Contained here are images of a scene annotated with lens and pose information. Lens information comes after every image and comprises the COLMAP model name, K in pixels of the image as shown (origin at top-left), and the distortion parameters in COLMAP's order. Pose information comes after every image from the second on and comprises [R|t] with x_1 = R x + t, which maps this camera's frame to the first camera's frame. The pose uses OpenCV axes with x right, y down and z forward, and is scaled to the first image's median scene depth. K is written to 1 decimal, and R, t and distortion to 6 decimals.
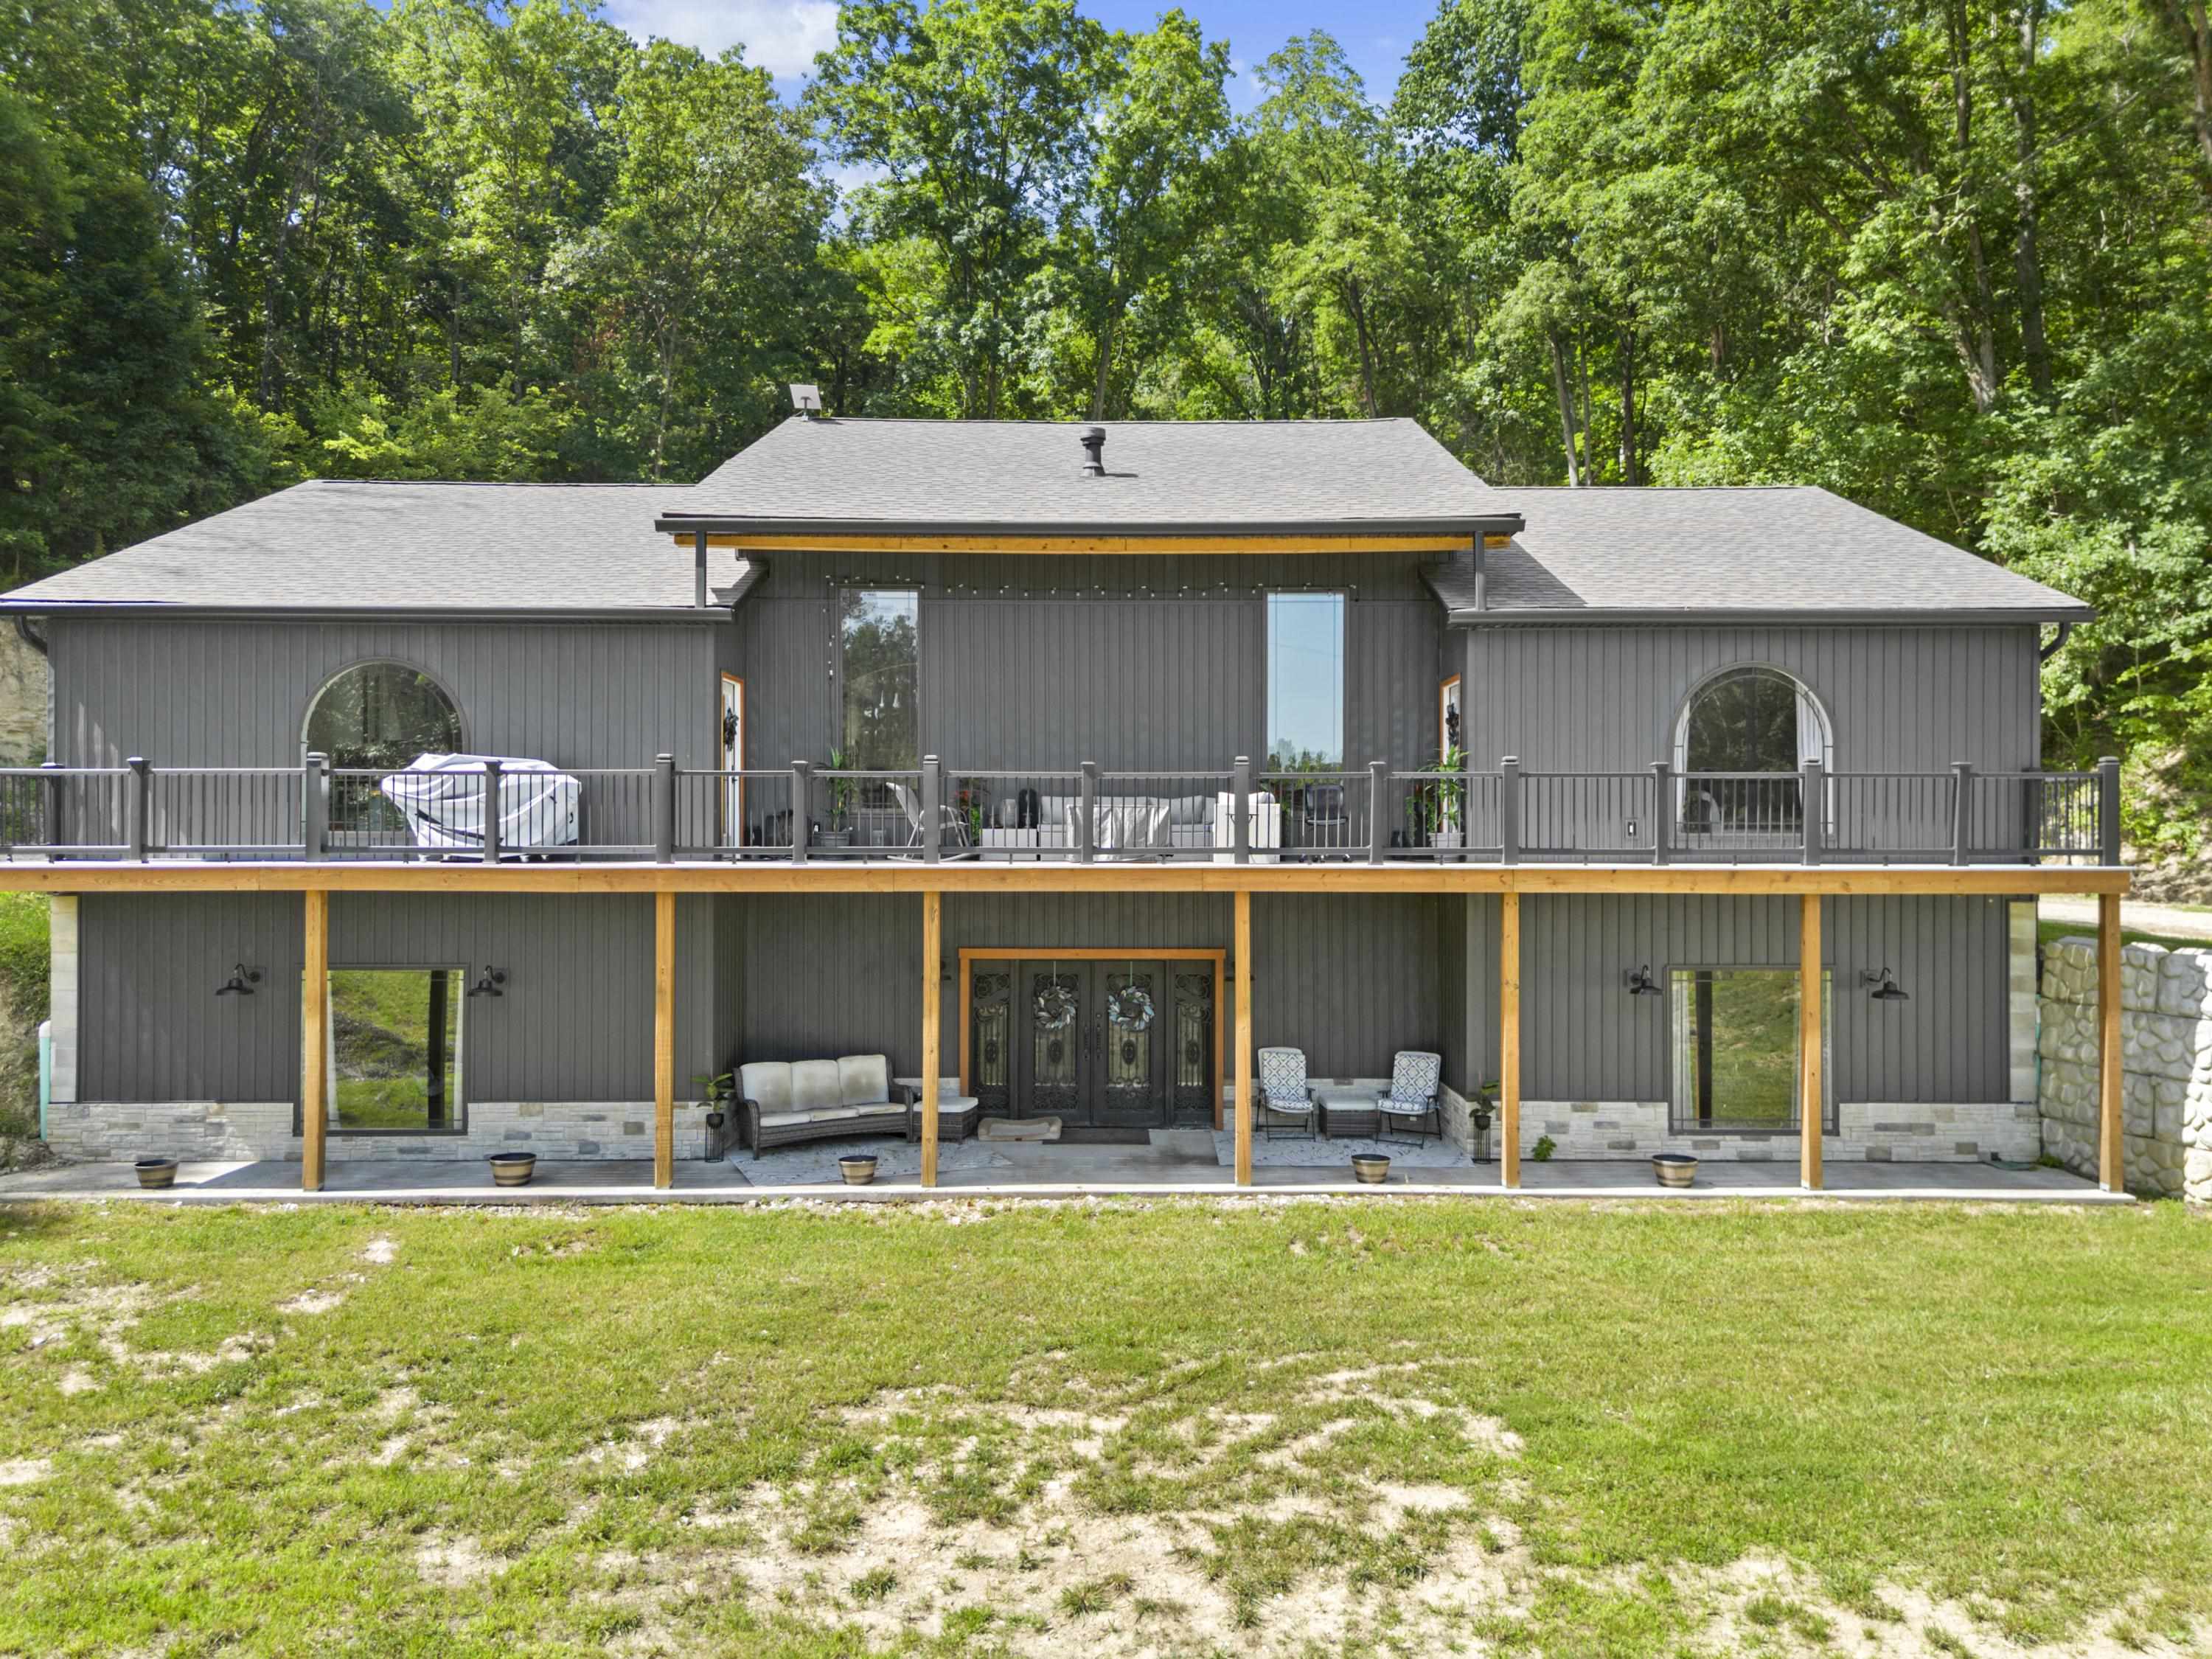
lens RADIAL K [[1554.2, 0, 1173.1], [0, 1554.2, 748.3], [0, 0, 1]] dist [0.008189, 0.002112]
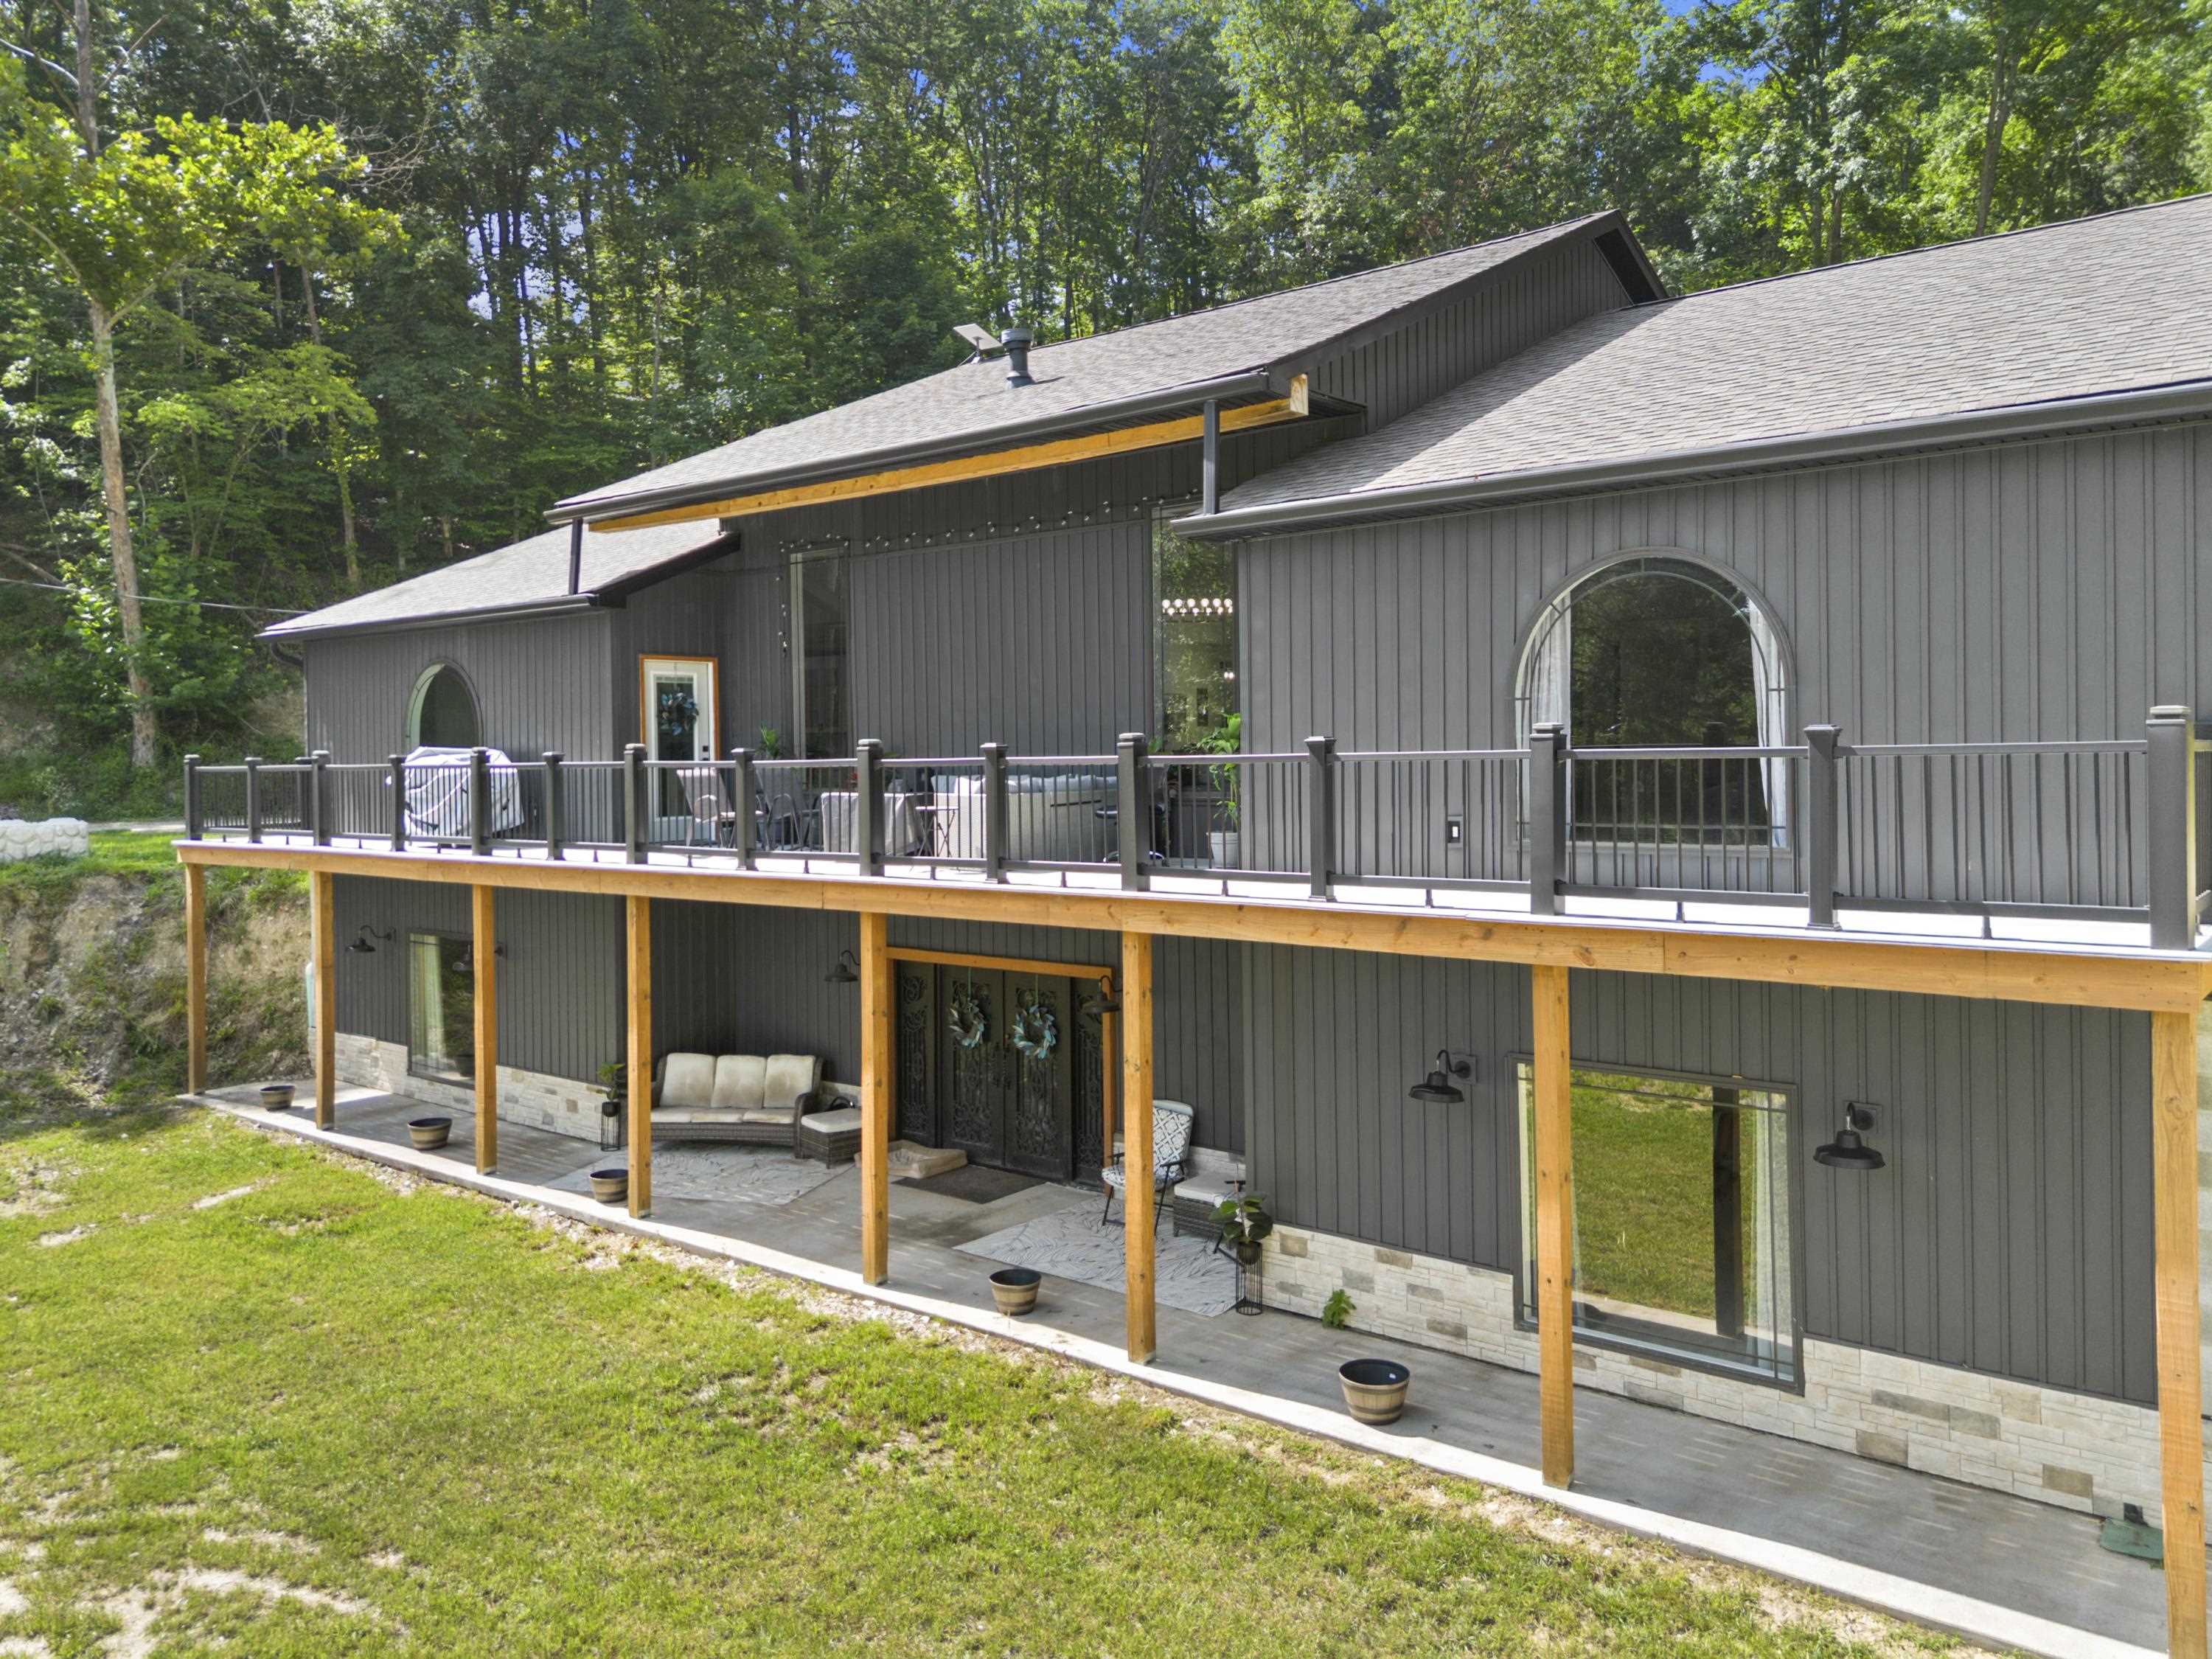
lens RADIAL K [[1607.5, 0, 1227.8], [0, 1607.5, 748.8], [0, 0, 1]] dist [0.010556, 0.001107]
pose [[0.776491, -0.011933, -0.630016, 0.621913], [0.049172, 0.997919, 0.041702, -0.012947], [0.628207, -0.063361, 0.775462, 0.437544]]
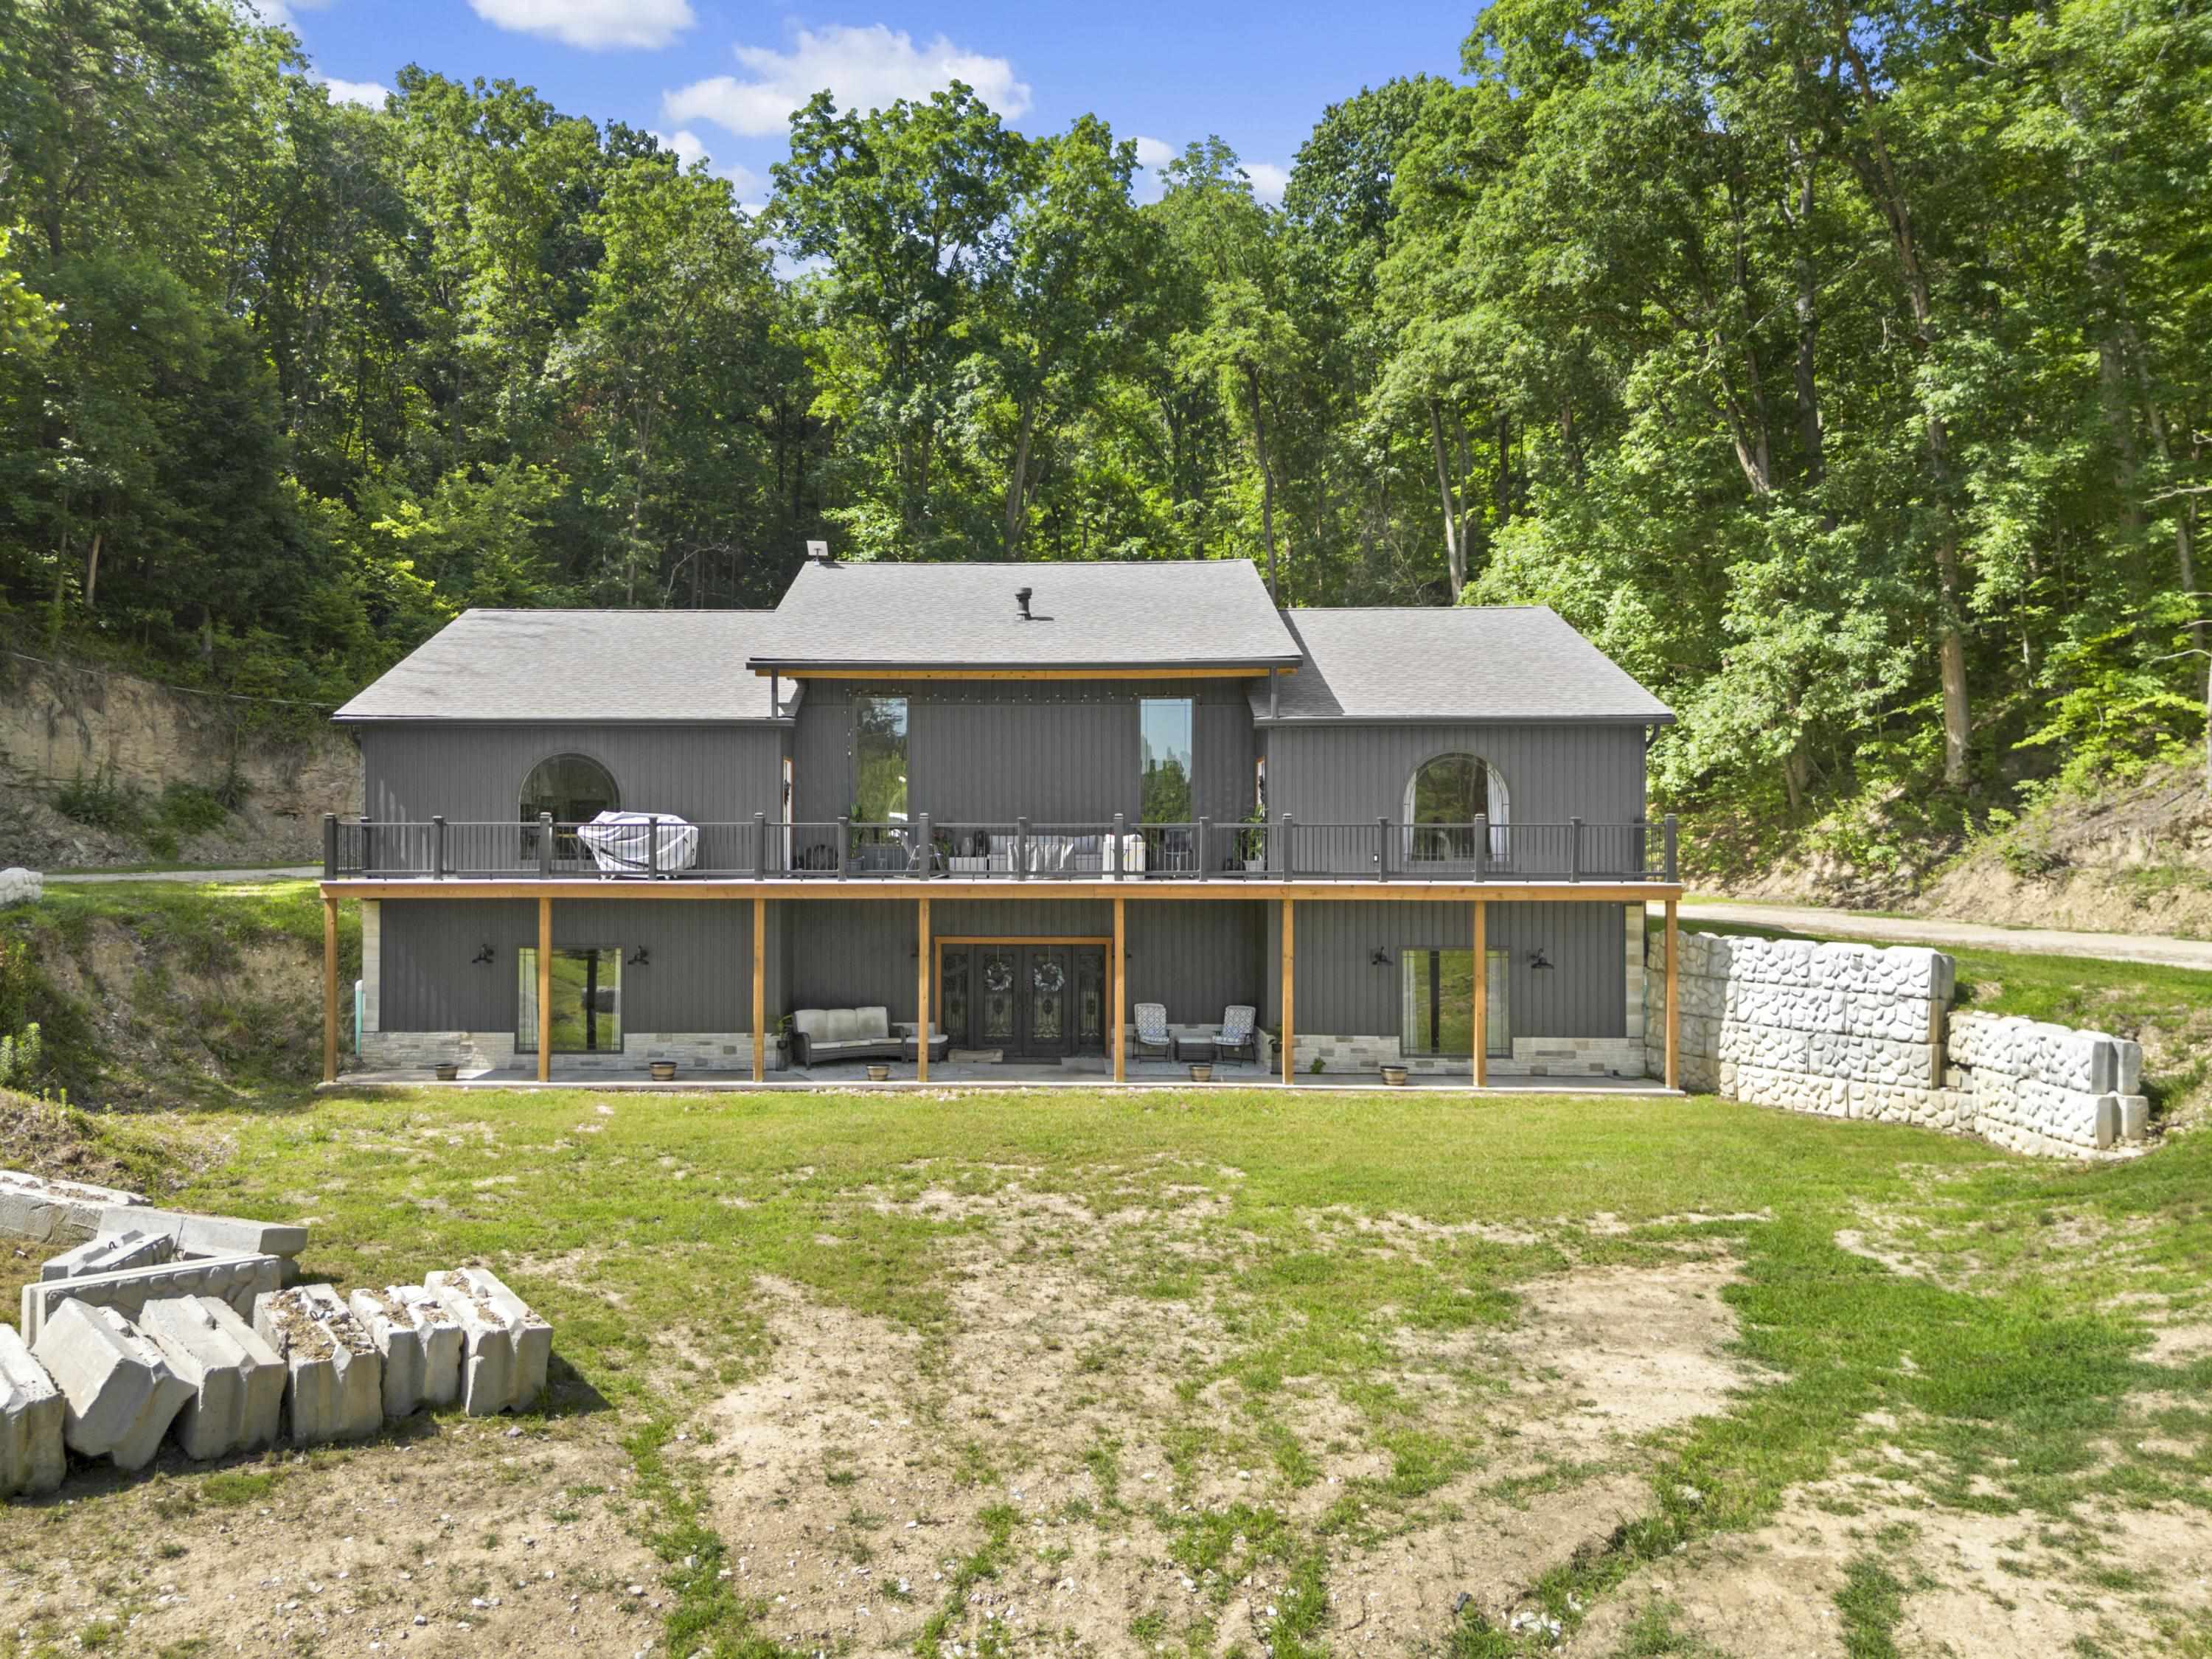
lens RADIAL K [[1543.0, 0, 1106.0], [0, 1543.0, 829.5], [0, 0, 1]] dist [0.068439, -0.077207]
pose [[0.999958, 0.001161, 0.009117, 0.014475], [-0.001572, 0.998976, 0.045210, -0.043329], [-0.009055, -0.045222, 0.998936, -0.500181]]
